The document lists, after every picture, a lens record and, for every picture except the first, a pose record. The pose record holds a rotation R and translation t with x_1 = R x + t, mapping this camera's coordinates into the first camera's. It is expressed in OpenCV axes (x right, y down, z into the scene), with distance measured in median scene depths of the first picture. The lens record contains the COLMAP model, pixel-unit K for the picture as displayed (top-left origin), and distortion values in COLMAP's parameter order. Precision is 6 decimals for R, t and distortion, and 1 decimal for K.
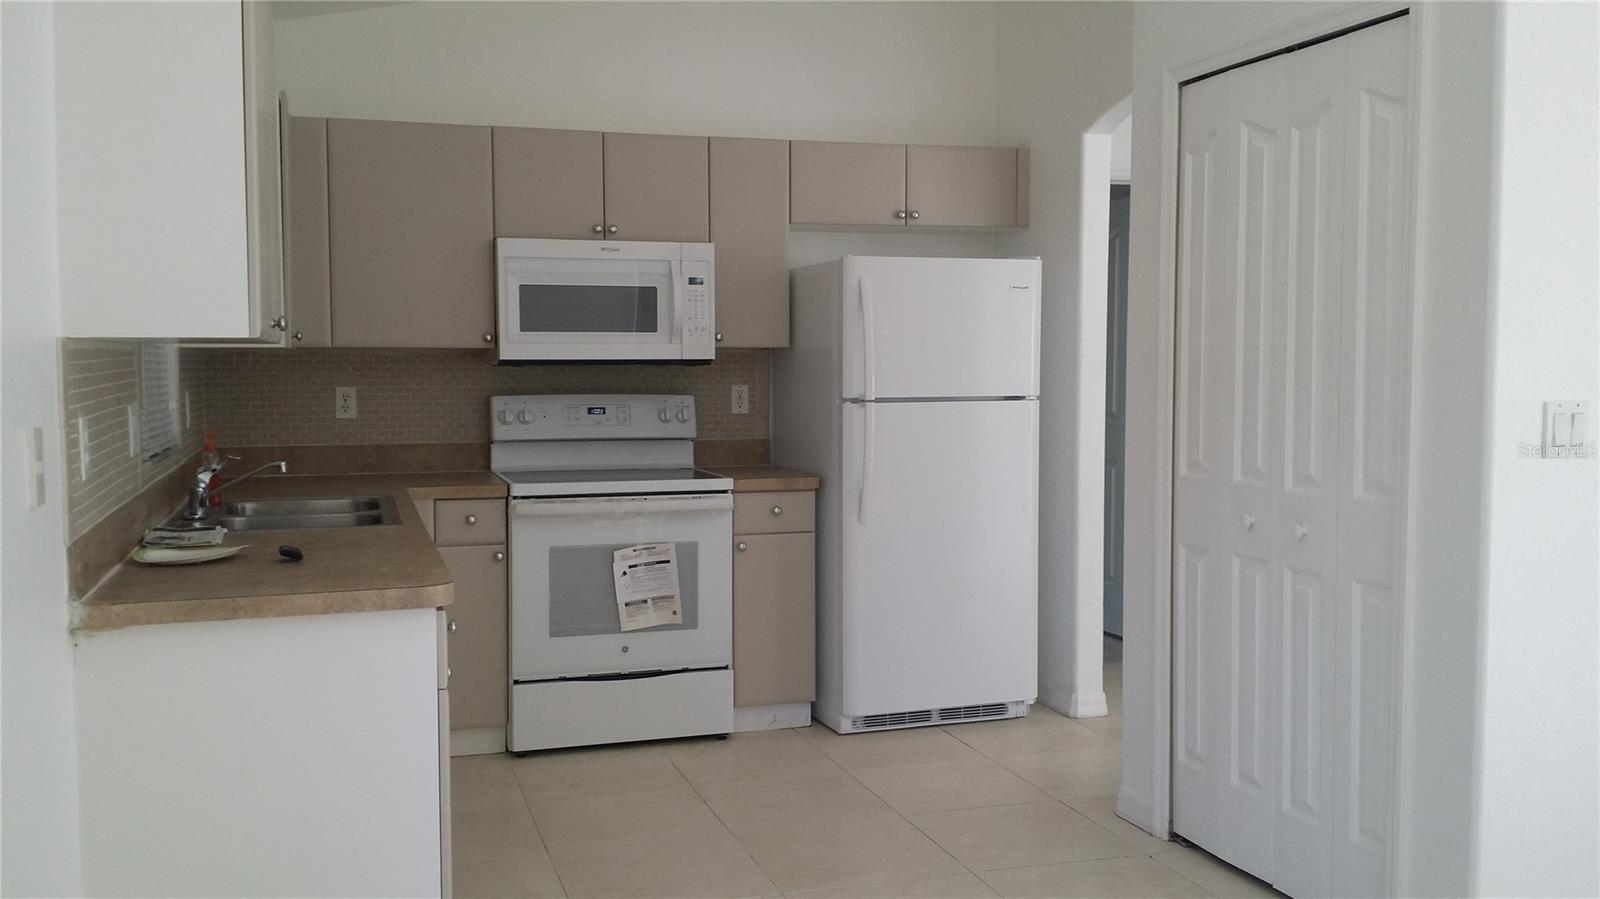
lens RADIAL K [[1491.8, 0, 800.0], [0, 1491.8, 449.5], [0, 0, 1]] dist [0.100925, -0.008141]
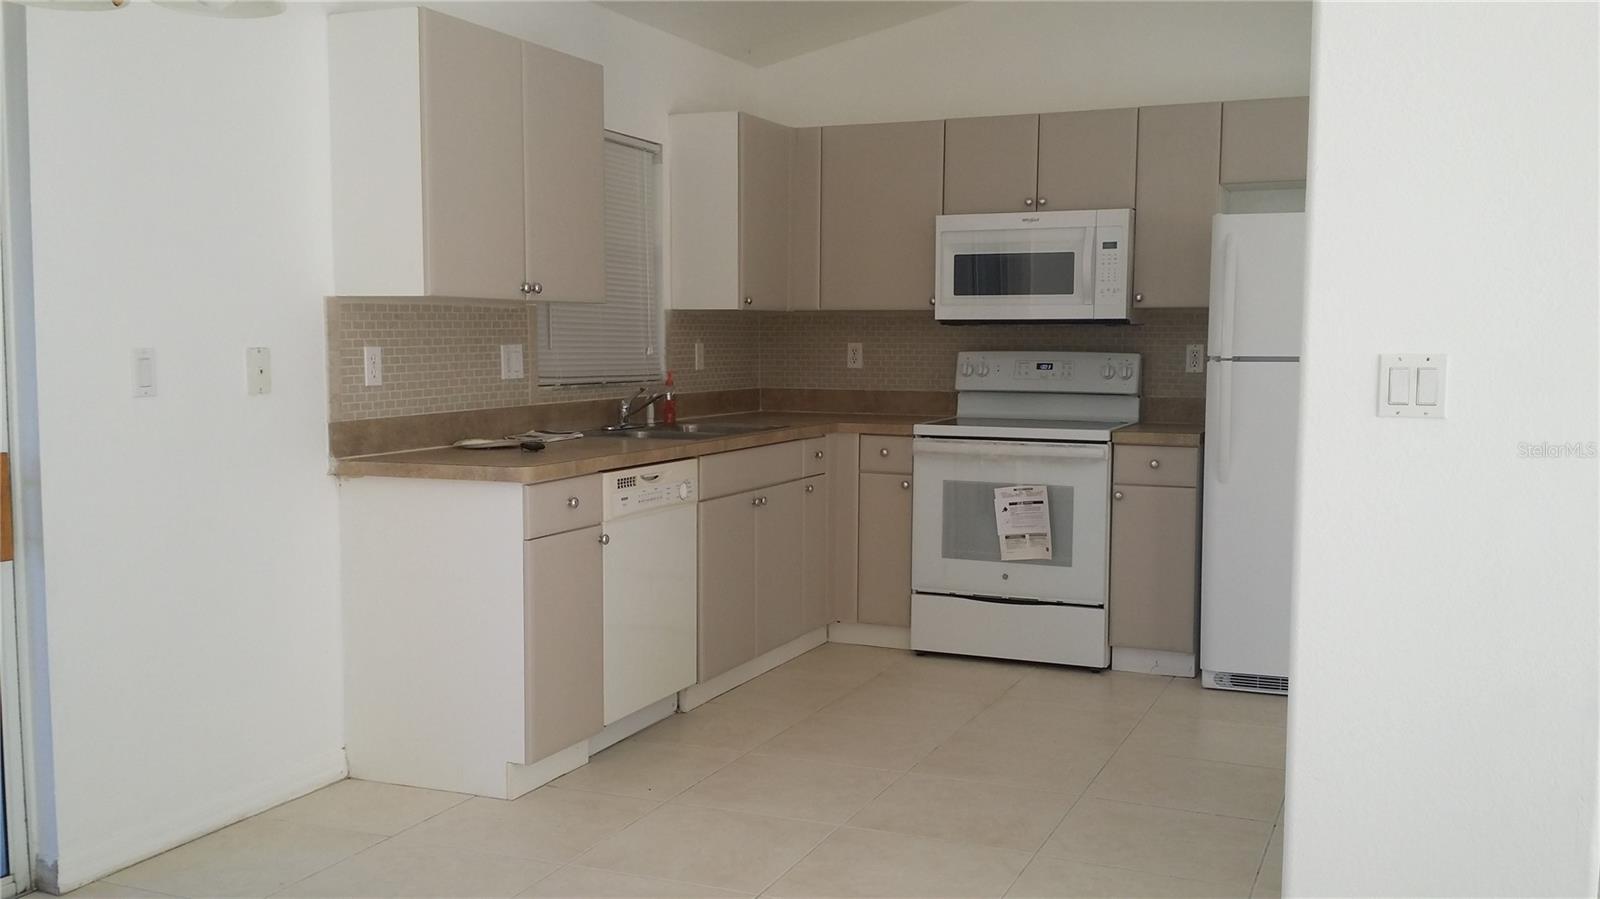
lens RADIAL K [[1491.8, 0, 800.0], [0, 1491.8, 449.5], [0, 0, 1]] dist [0.100925, -0.008141]
pose [[0.754492, 0.056621, -0.653862, 0.487941], [-0.045172, 0.998389, 0.034331, 0.006135], [0.654752, 0.003634, 0.755835, 0.047175]]
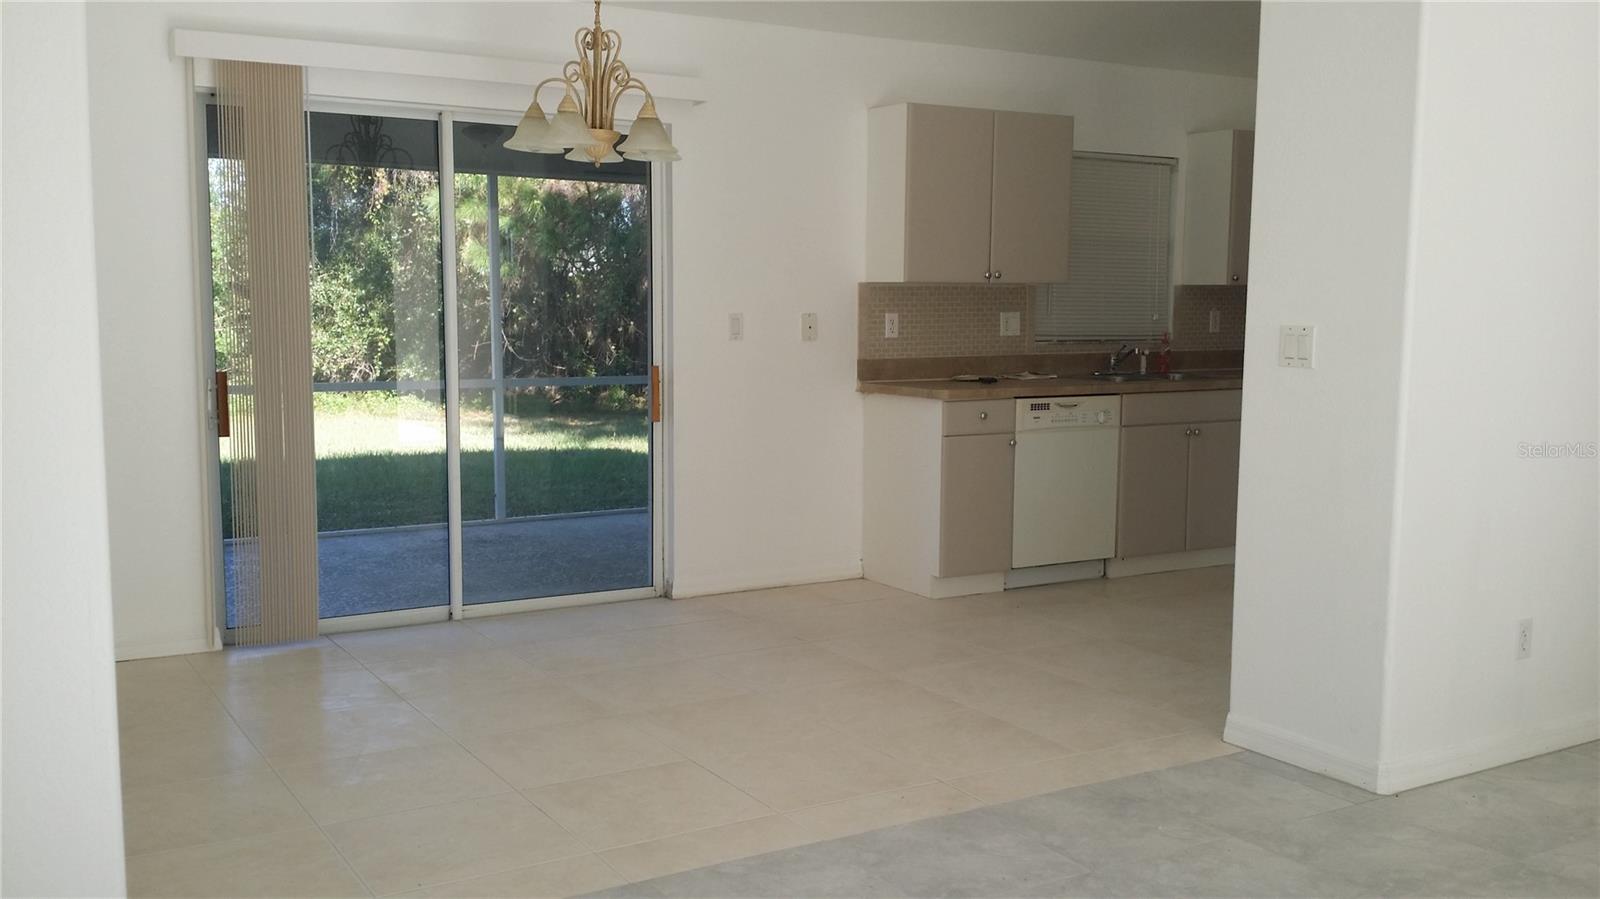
lens RADIAL K [[1491.8, 0, 800.0], [0, 1491.8, 449.5], [0, 0, 1]] dist [0.100925, -0.008141]
pose [[0.225725, 0.107946, -0.968192, 1.040439], [-0.067701, 0.993178, 0.094947, -0.011765], [0.971836, 0.044115, 0.231493, 0.144178]]
